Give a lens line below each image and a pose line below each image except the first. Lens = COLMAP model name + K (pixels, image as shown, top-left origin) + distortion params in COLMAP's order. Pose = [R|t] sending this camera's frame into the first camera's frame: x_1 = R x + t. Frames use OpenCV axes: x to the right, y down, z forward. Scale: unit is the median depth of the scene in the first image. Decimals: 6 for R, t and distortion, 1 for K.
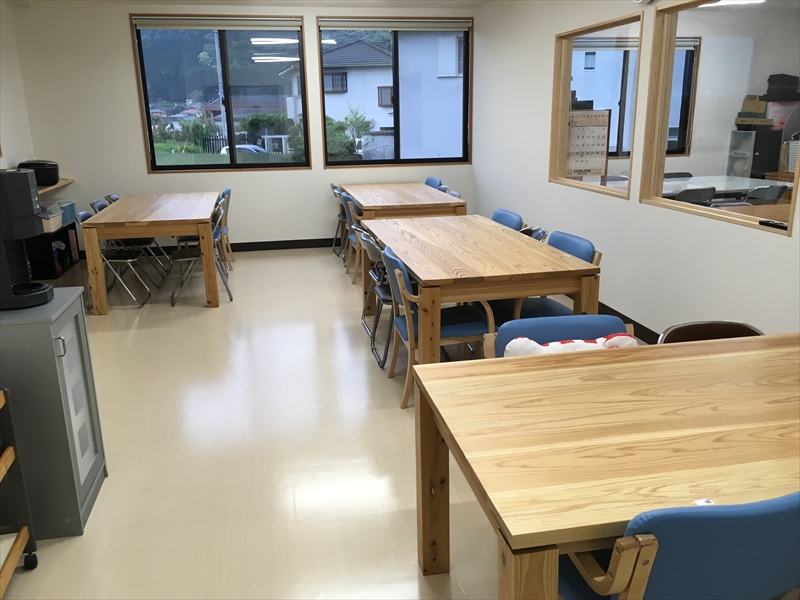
lens RADIAL K [[689.8, 0, 400.0], [0, 689.8, 300.0], [0, 0, 1]] dist [0.097573, -0.119612]
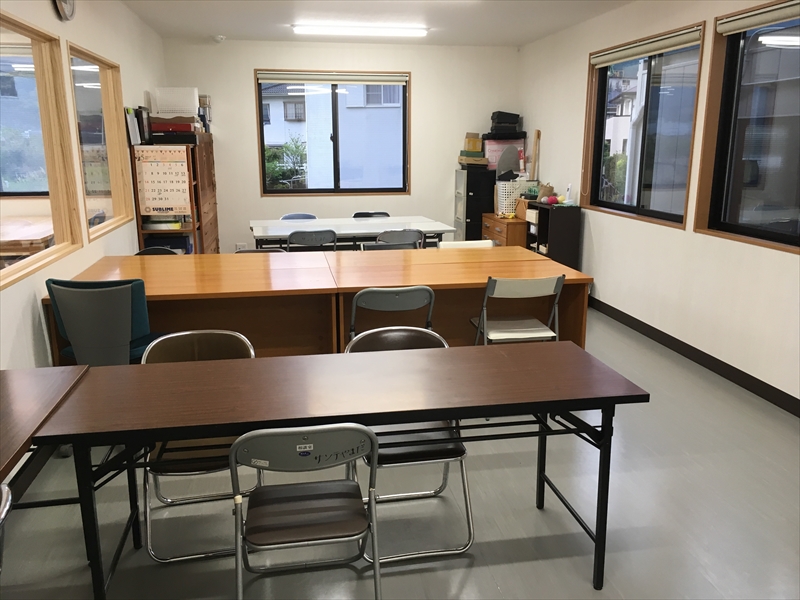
lens RADIAL K [[689.8, 0, 400.0], [0, 689.8, 300.0], [0, 0, 1]] dist [0.097573, -0.119612]
pose [[0.999649, 0.018247, -0.019188, 0.422734], [-0.018984, 0.999060, -0.038978, -0.024899], [0.018459, 0.039329, 0.999056, 0.060595]]
